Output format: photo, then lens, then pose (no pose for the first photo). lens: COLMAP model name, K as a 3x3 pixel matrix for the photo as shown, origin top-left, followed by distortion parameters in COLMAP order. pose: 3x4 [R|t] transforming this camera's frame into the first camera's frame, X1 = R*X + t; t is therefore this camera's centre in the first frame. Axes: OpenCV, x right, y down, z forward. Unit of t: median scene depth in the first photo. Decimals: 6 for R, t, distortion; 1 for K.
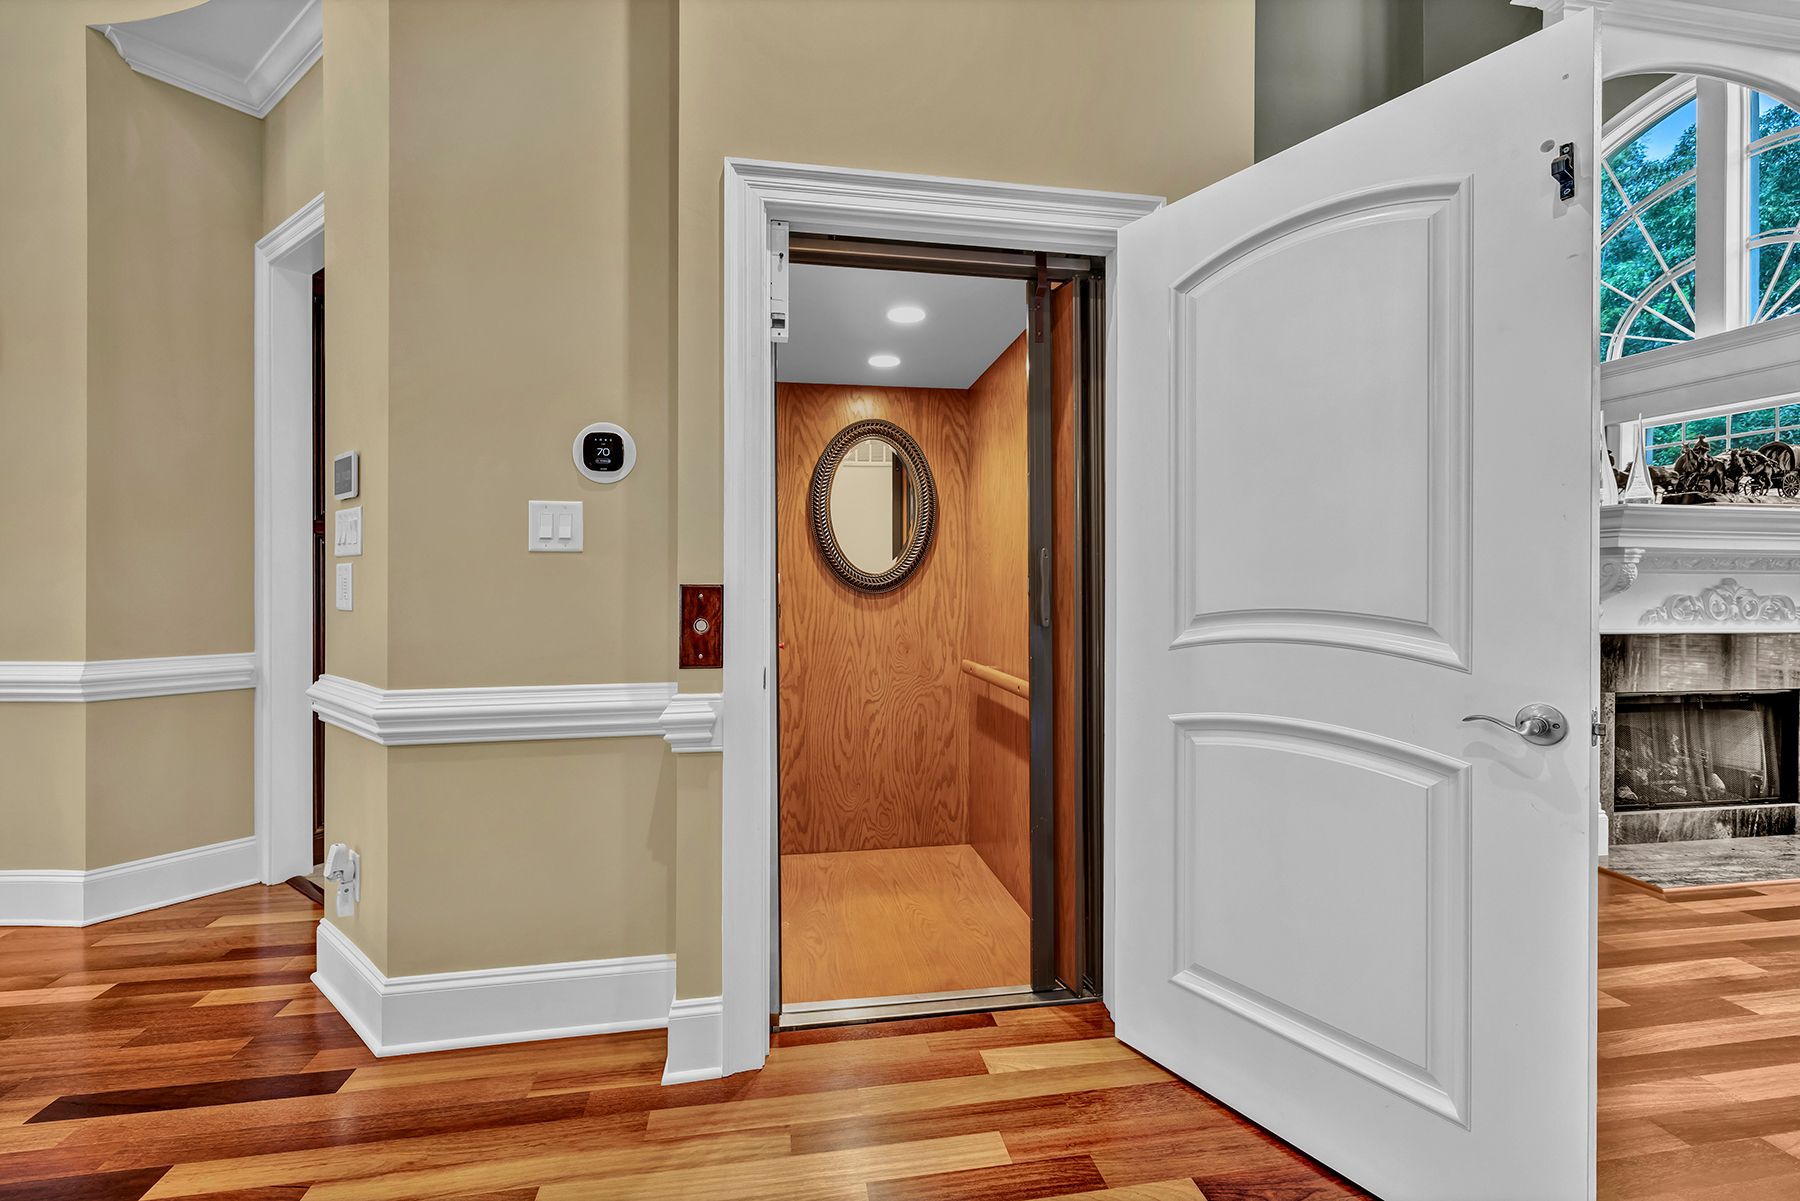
lens RADIAL K [[768.5, 0, 894.0], [0, 768.5, 595.8], [0, 0, 1]] dist [-0.002319, -0.000164]
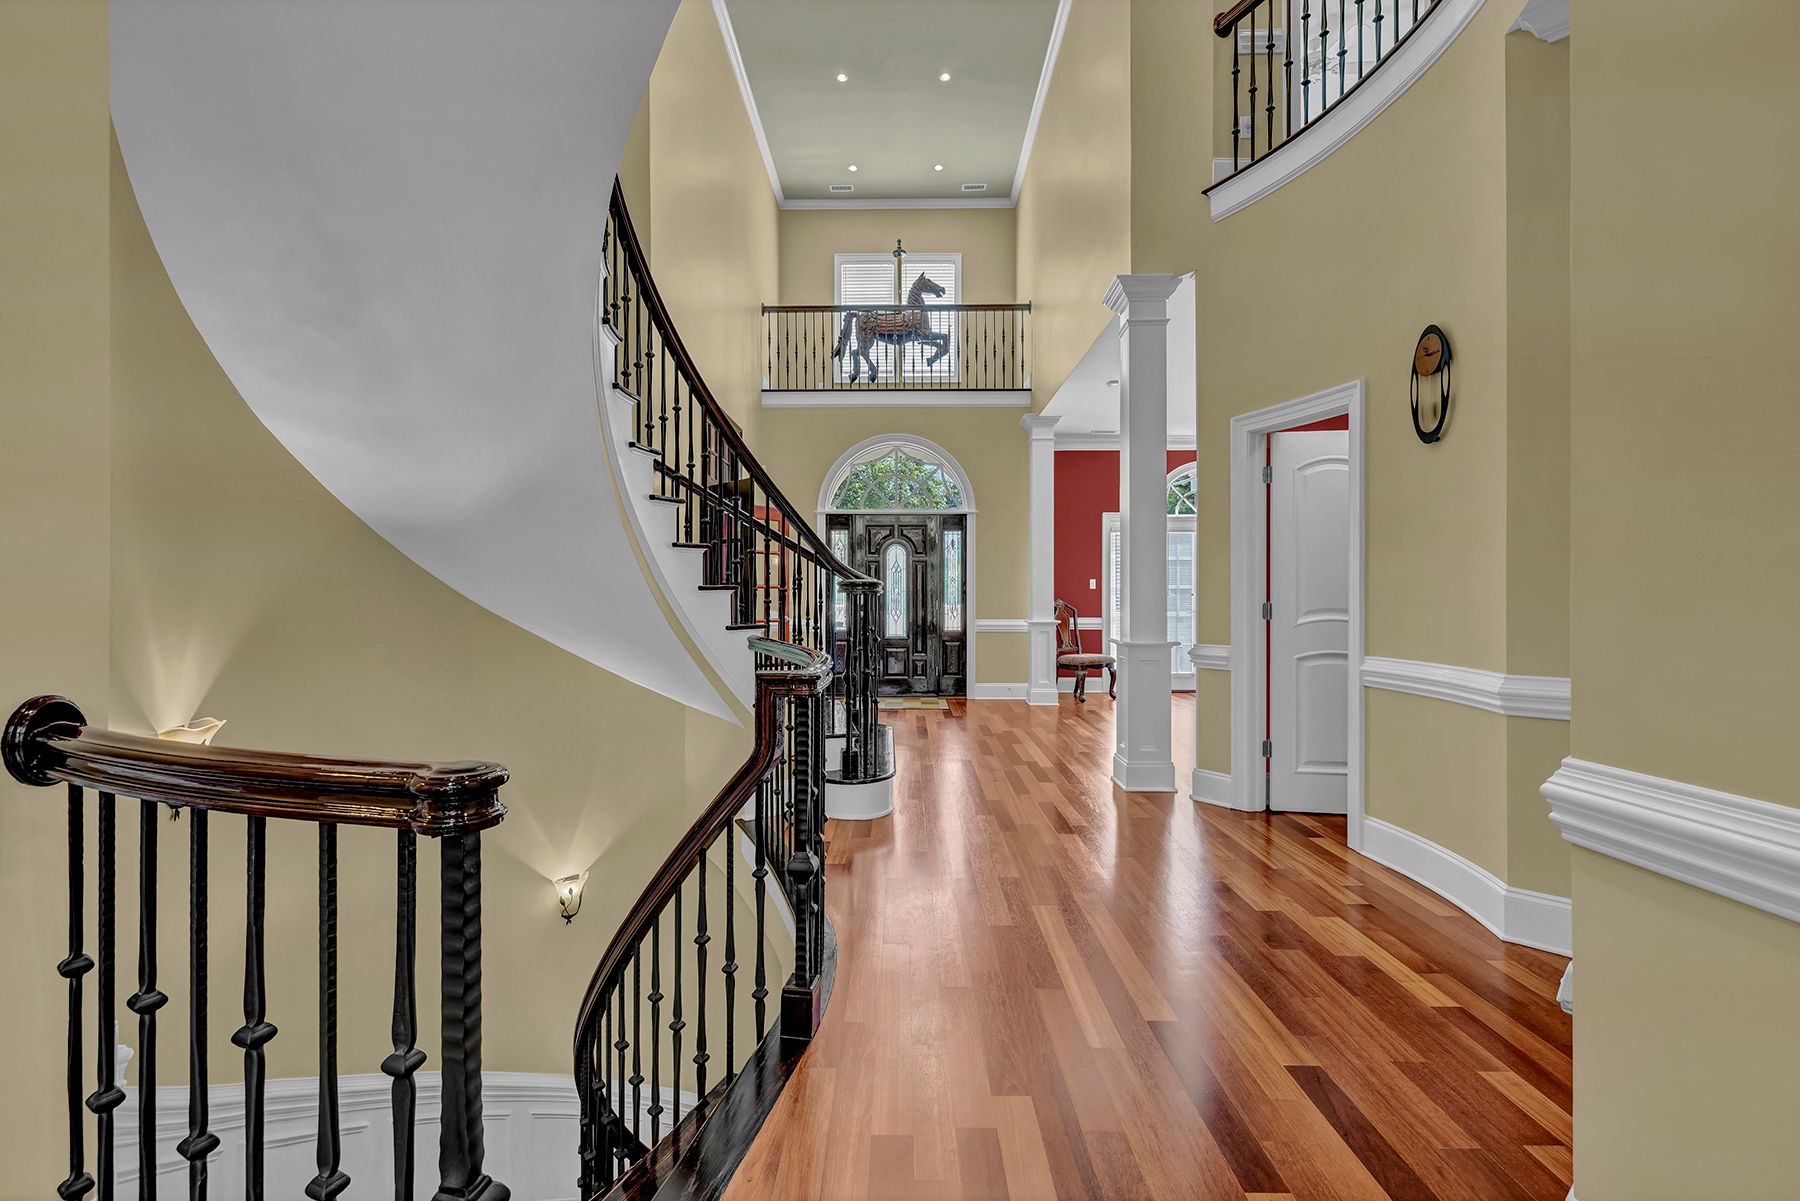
lens RADIAL K [[768.5, 0, 894.0], [0, 768.5, 595.8], [0, 0, 1]] dist [-0.002319, -0.000164]
pose [[-0.184630, -0.001360, -0.982807, 0.080016], [-0.012435, 0.999922, 0.000953, -0.007851], [0.982729, 0.012397, -0.184632, 0.477575]]
